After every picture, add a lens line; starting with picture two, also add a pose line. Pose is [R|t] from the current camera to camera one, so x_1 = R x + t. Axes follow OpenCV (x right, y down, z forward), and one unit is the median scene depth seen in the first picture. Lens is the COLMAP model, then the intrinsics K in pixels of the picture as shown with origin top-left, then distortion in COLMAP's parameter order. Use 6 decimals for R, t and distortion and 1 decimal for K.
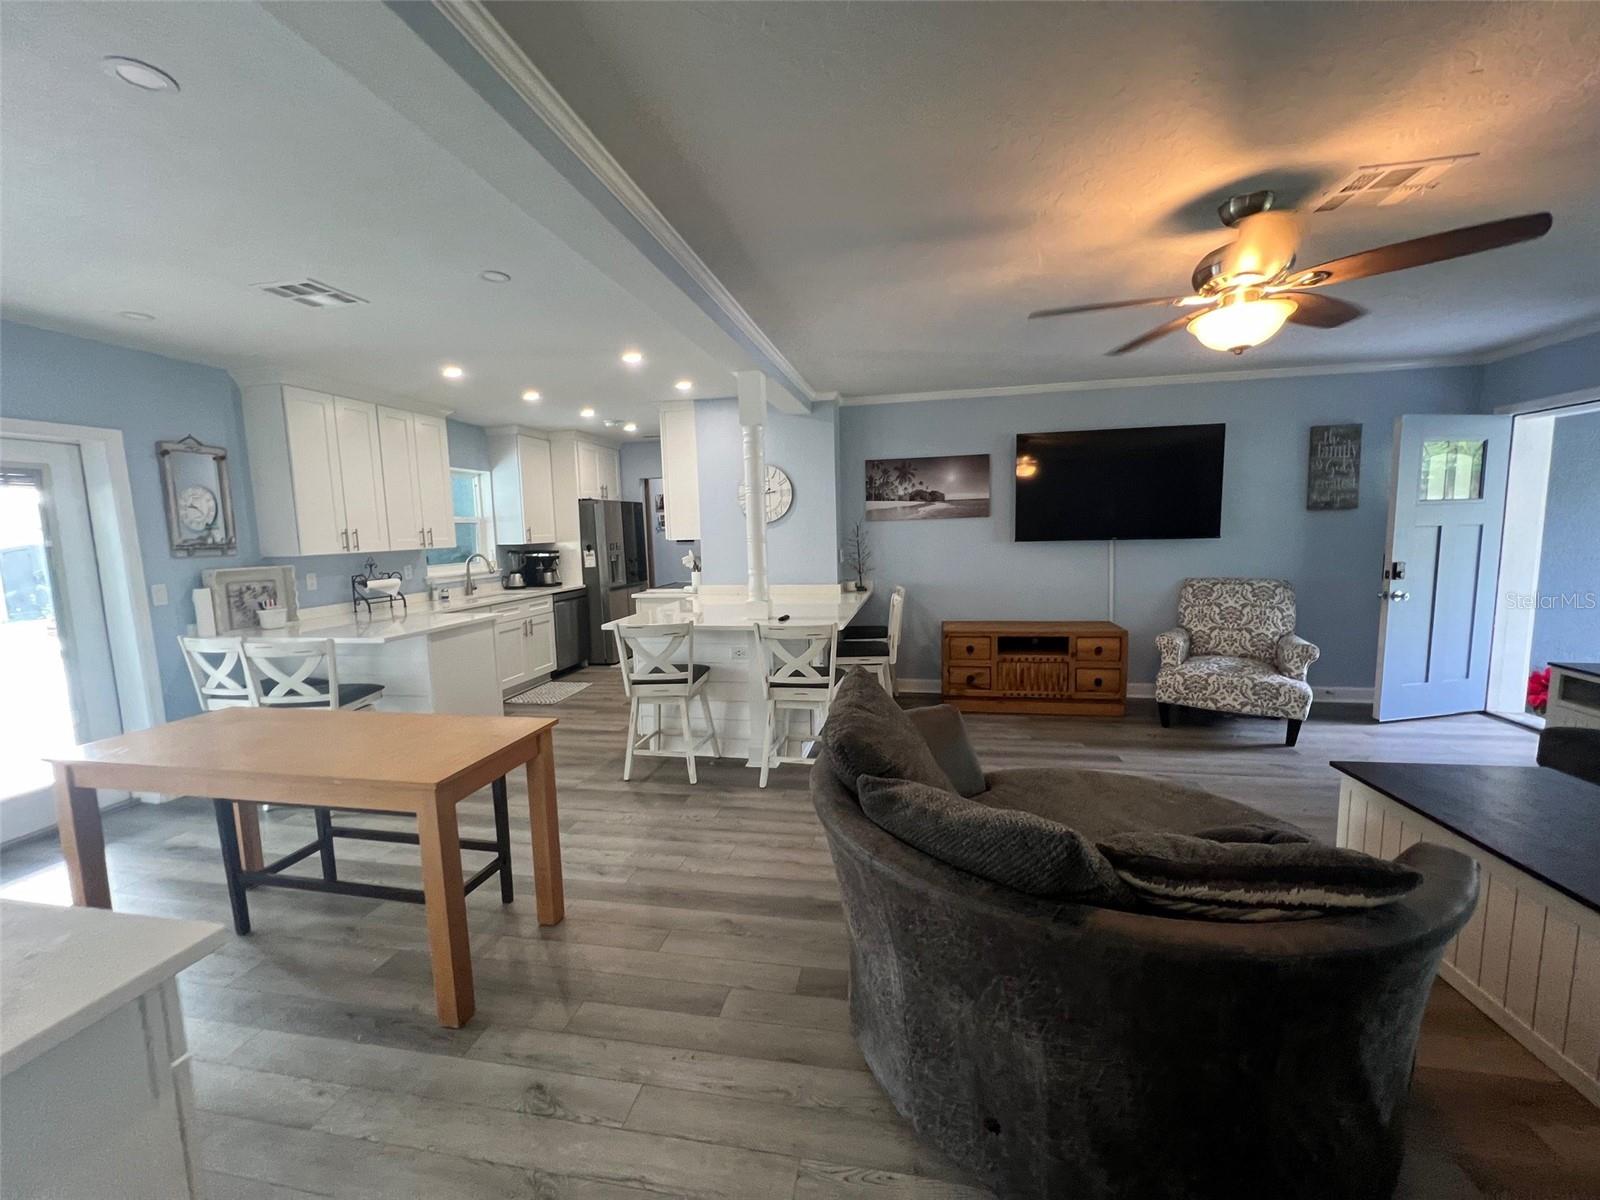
lens RADIAL K [[641.4, 0, 798.9], [0, 641.4, 598.5], [0, 0, 1]] dist [0.001293, -0.000092]
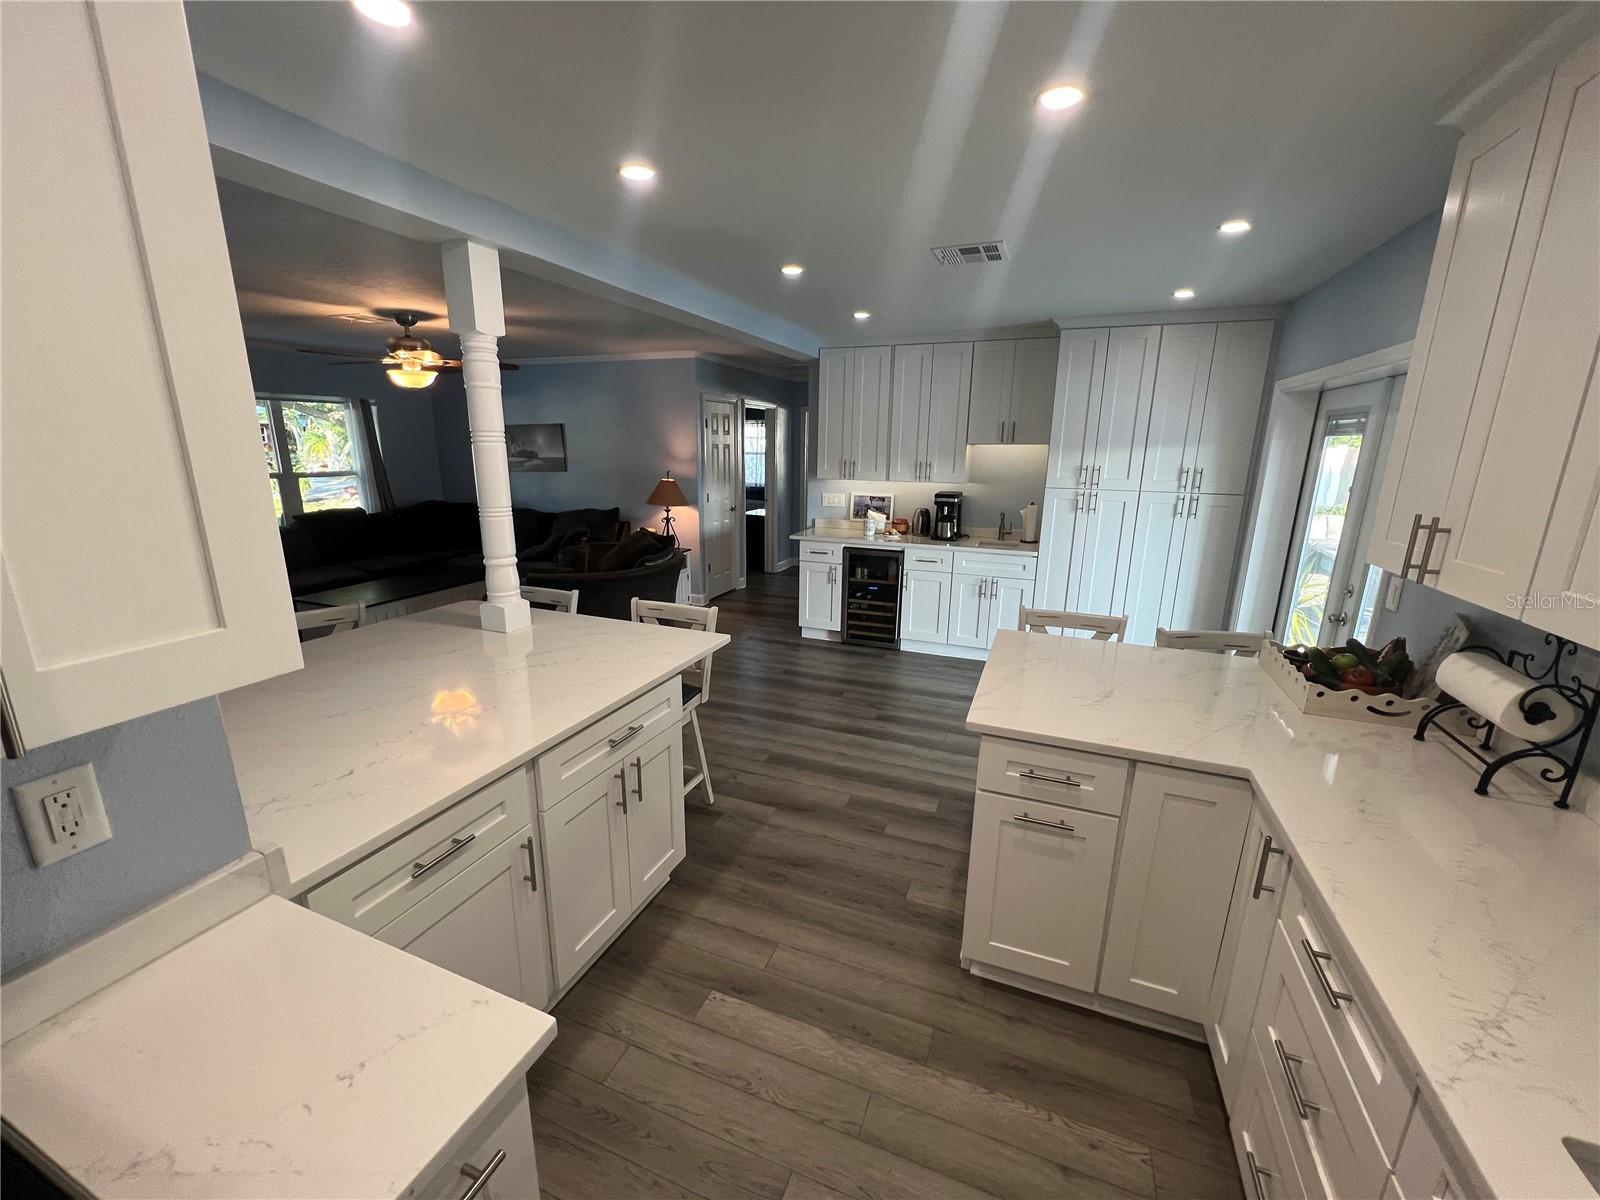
lens RADIAL K [[641.4, 0, 796.6], [0, 641.4, 598.3], [0, 0, 1]] dist [0.001293, -0.000092]
pose [[-0.982523, -0.033447, 0.183112, -0.389761], [0.032181, 0.938390, 0.344076, -0.176719], [-0.183339, 0.343955, -0.920914, 1.247706]]
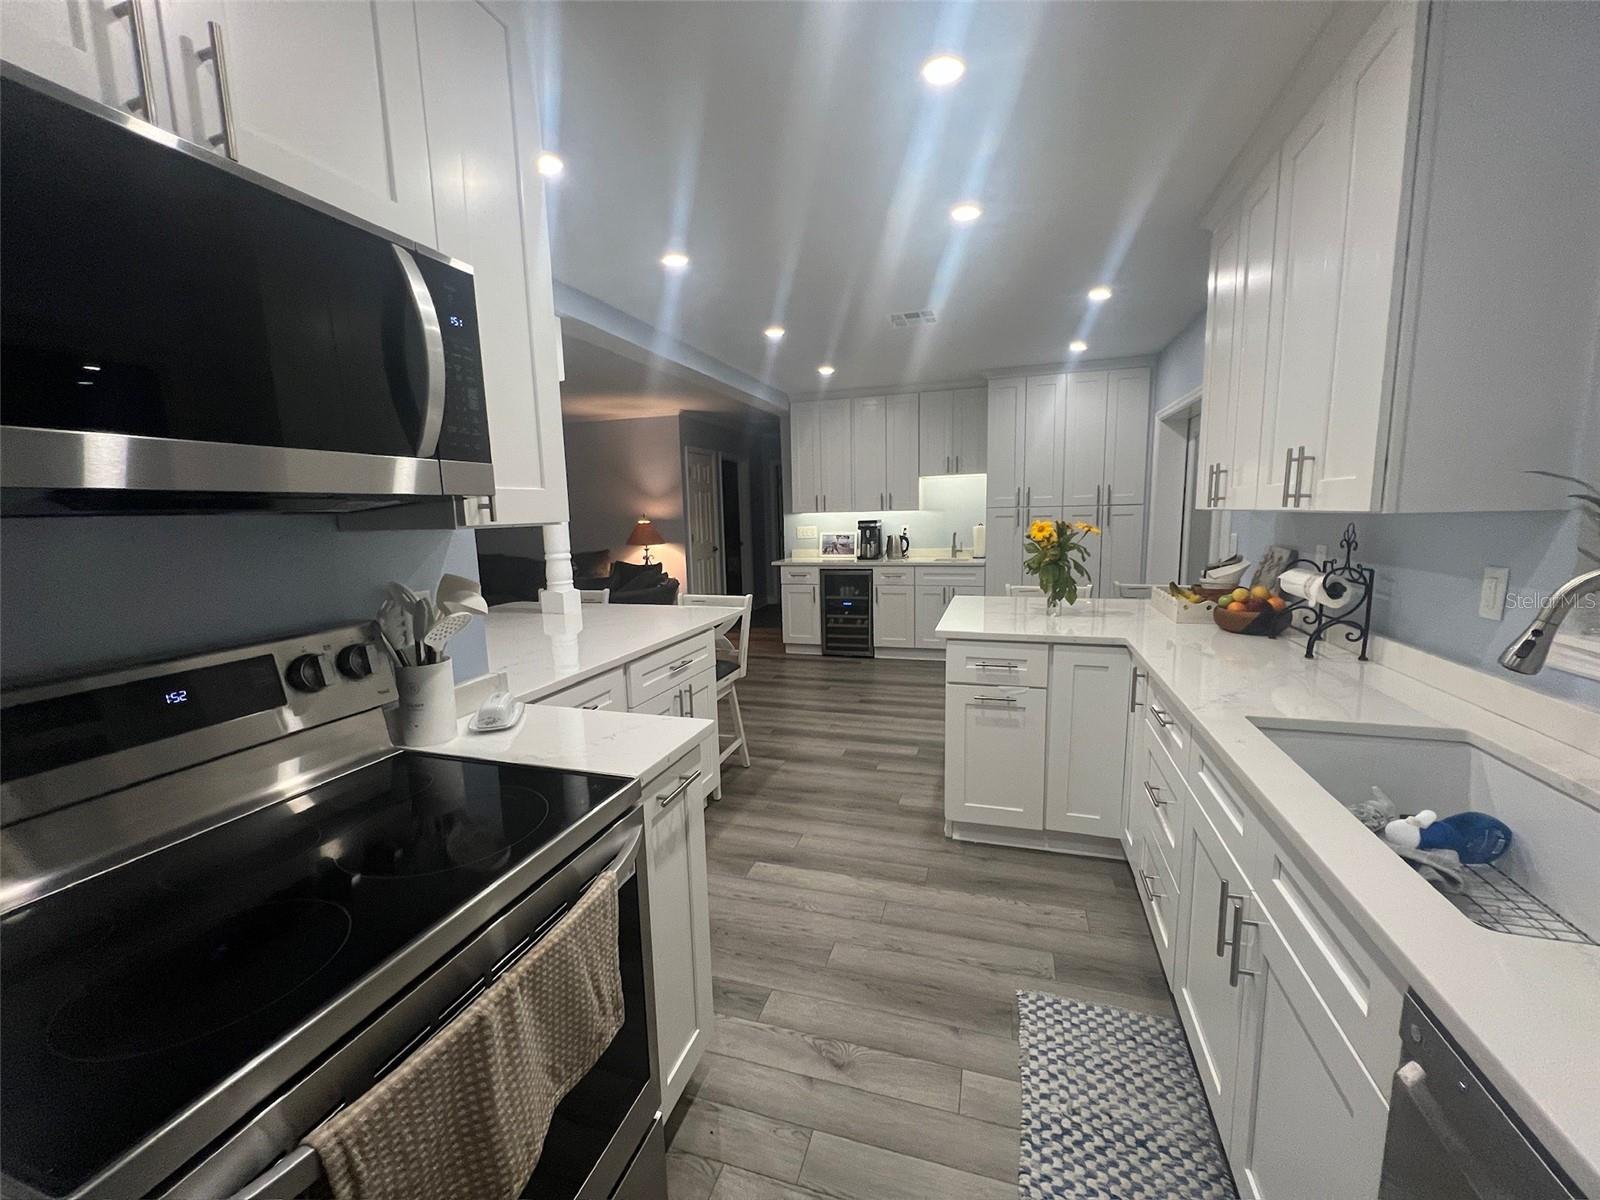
lens RADIAL K [[641.4, 0, 804.5], [0, 641.4, 598.2], [0, 0, 1]] dist [0.001293, -0.000092]
pose [[-0.993157, 0.032192, 0.112260, -0.375020], [0.059609, 0.966344, 0.250252, -0.139384], [-0.100426, 0.255231, -0.961651, 1.411904]]
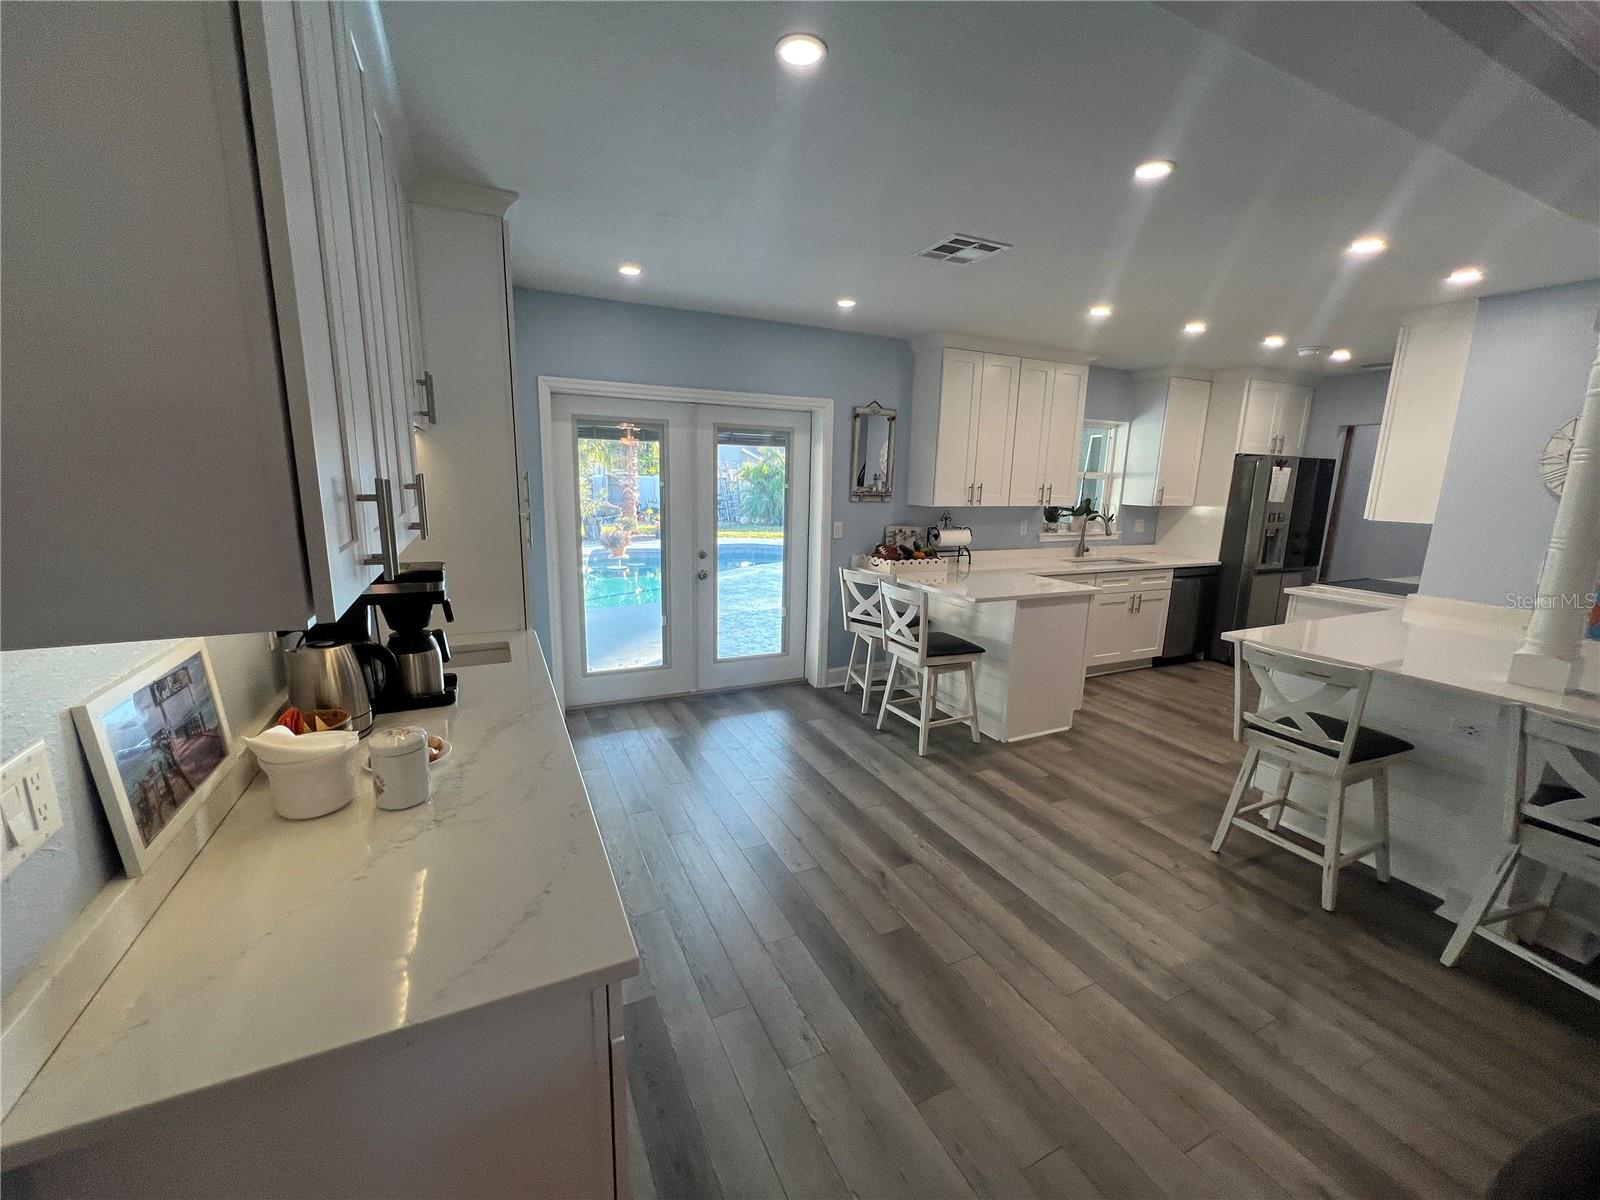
lens RADIAL K [[641.4, 0, 794.4], [0, 641.4, 597.5], [0, 0, 1]] dist [0.001293, -0.000092]
pose [[0.598120, 0.190583, -0.778415, -0.024167], [-0.128510, 0.981551, 0.141573, -0.032259], [0.791036, 0.015356, 0.611577, 0.115077]]
